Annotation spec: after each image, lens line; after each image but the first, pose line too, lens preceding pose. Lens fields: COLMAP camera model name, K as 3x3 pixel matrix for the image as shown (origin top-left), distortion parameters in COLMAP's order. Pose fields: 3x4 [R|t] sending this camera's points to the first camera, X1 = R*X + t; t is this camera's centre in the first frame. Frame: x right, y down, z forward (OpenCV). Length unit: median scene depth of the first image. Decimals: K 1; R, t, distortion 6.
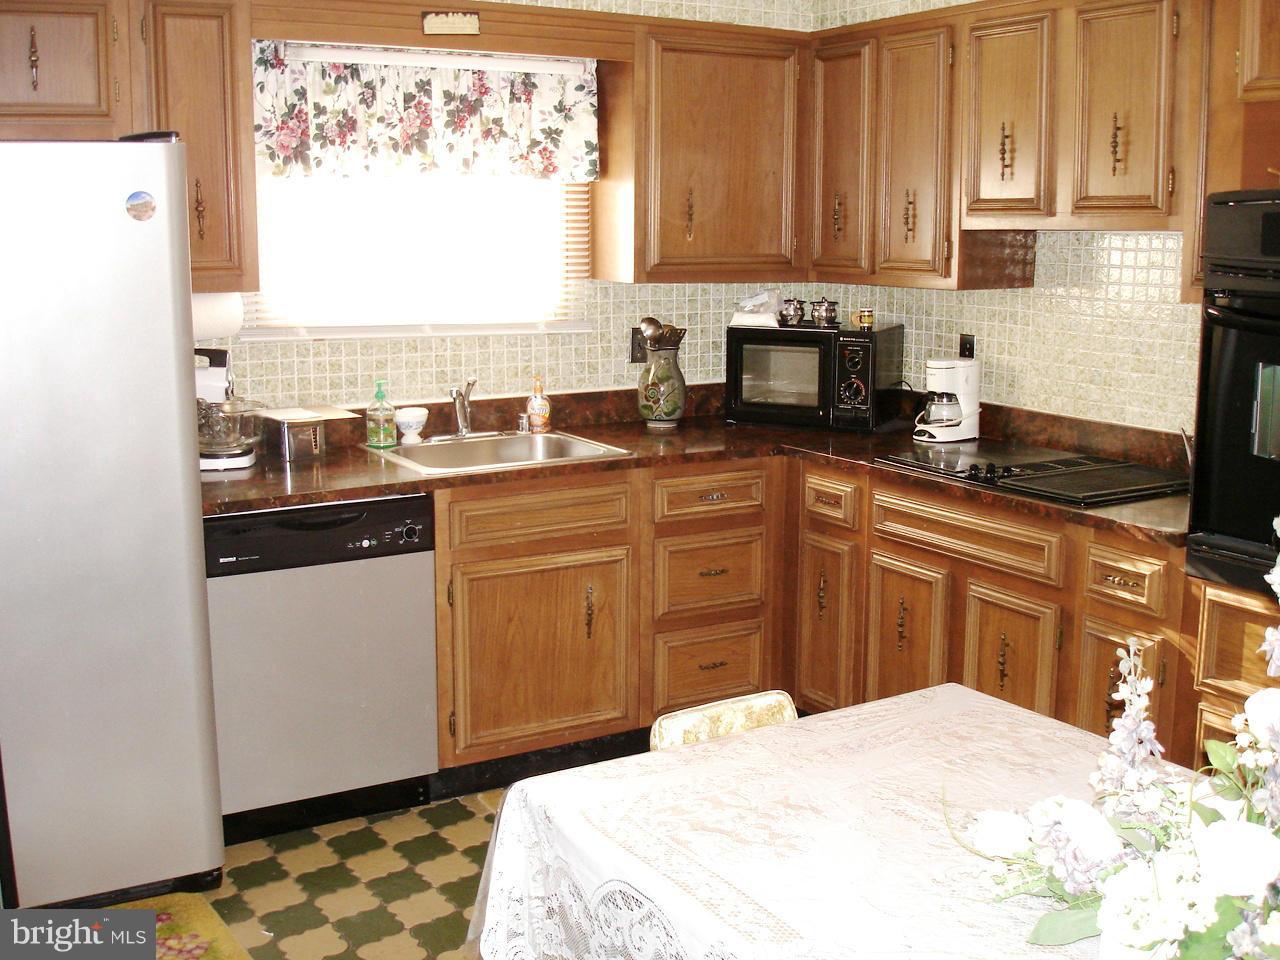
lens RADIAL K [[1389.2, 0, 646.3], [0, 1389.2, 477.6], [0, 0, 1]] dist [-0.106334, 0.000000]
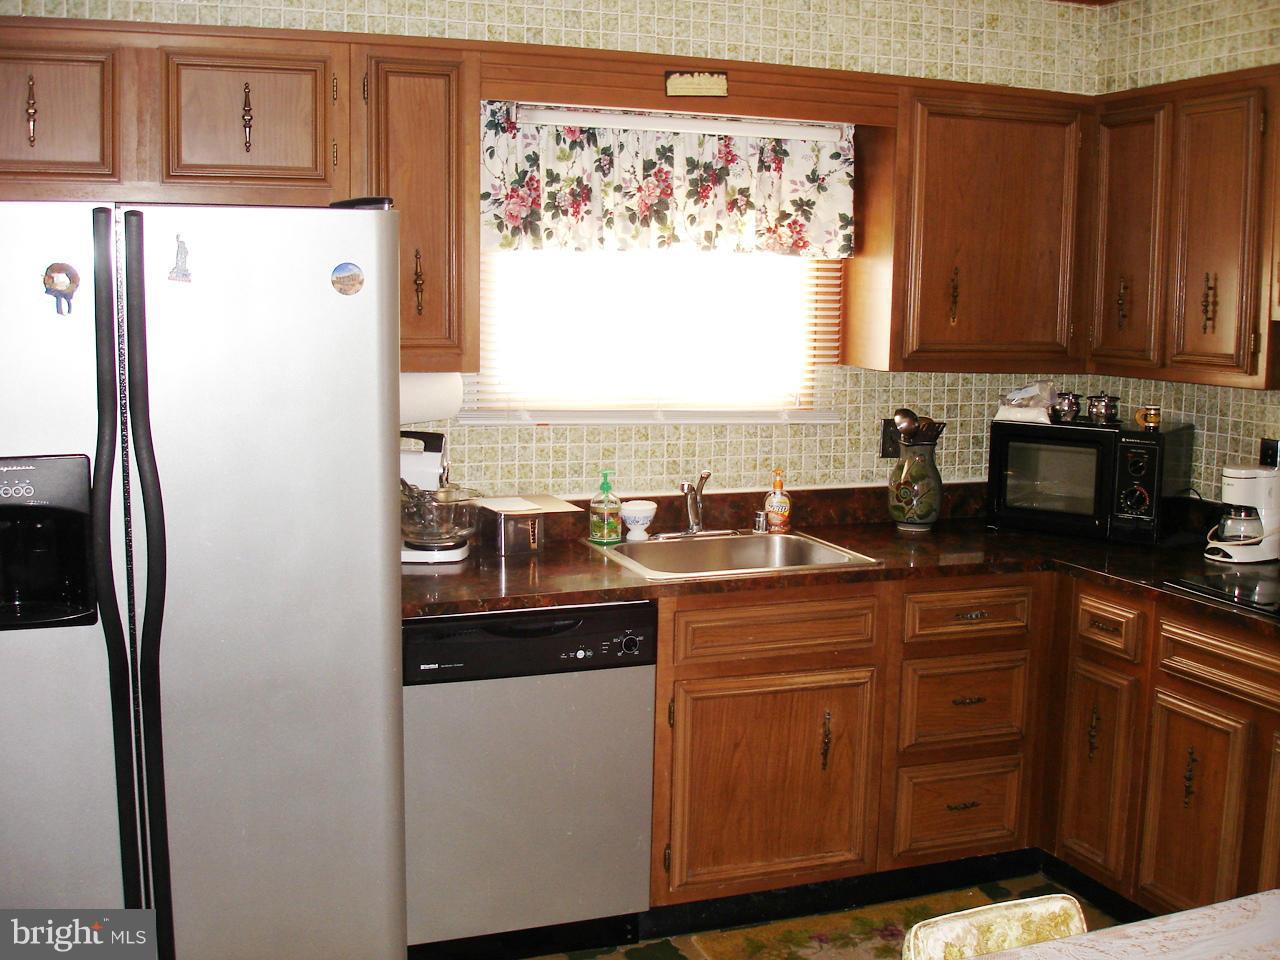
lens RADIAL K [[1389.2, 0, 645.7], [0, 1389.2, 478.7], [0, 0, 1]] dist [-0.106334, 0.000000]
pose [[0.985016, 0.035117, -0.168850, -0.011089], [-0.043503, 0.997983, -0.046223, -0.023660], [0.166887, 0.052876, 0.984557, 0.098120]]
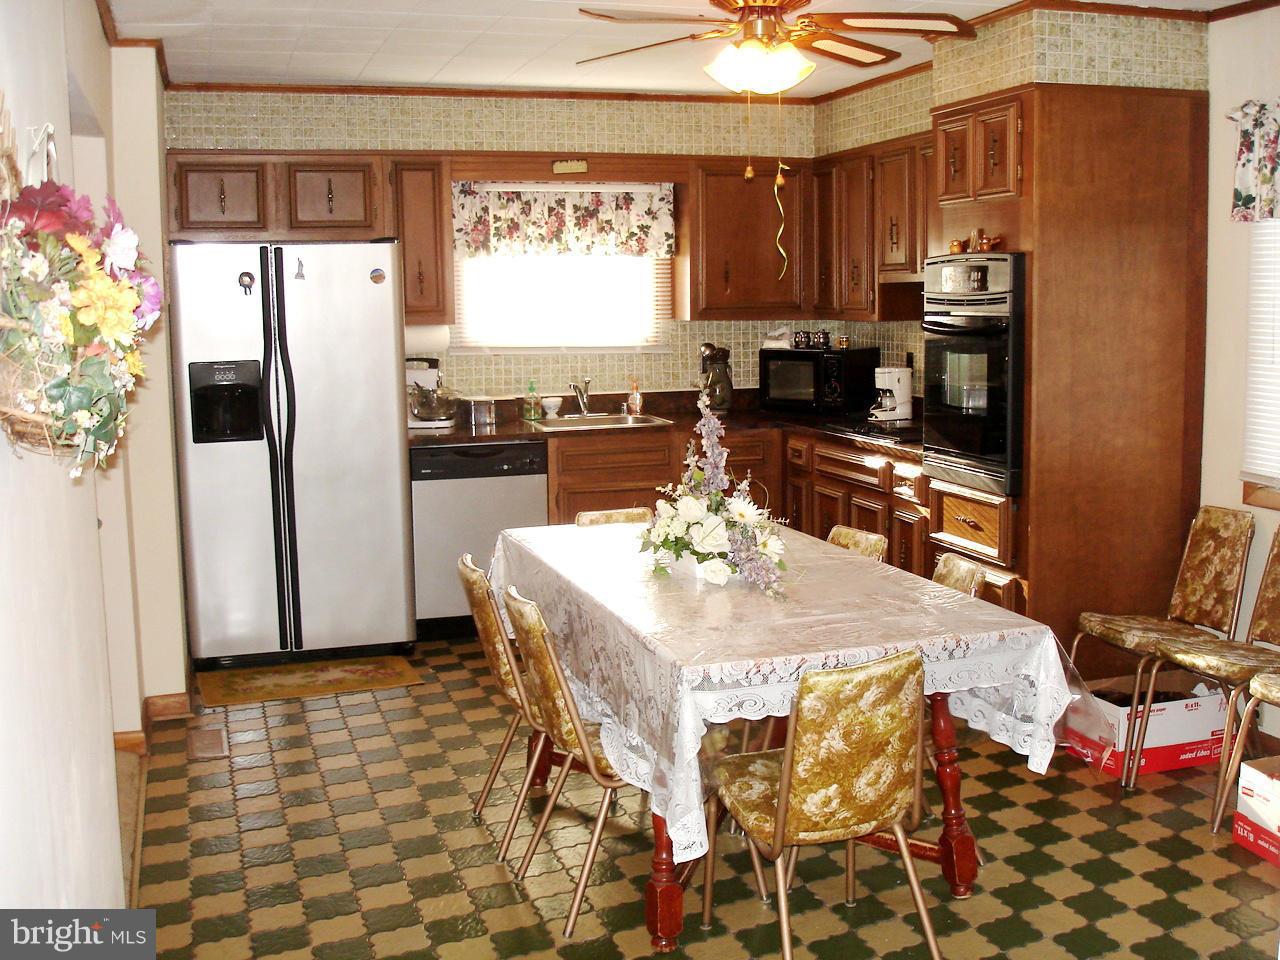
lens RADIAL K [[1389.2, 0, 668.0], [0, 1389.2, 473.2], [0, 0, 1]] dist [-0.106334, 0.000000]
pose [[0.974346, 0.014834, -0.224565, 0.343338], [-0.026247, 0.998506, -0.047924, 0.117801], [0.223519, 0.052589, 0.973280, -0.577559]]
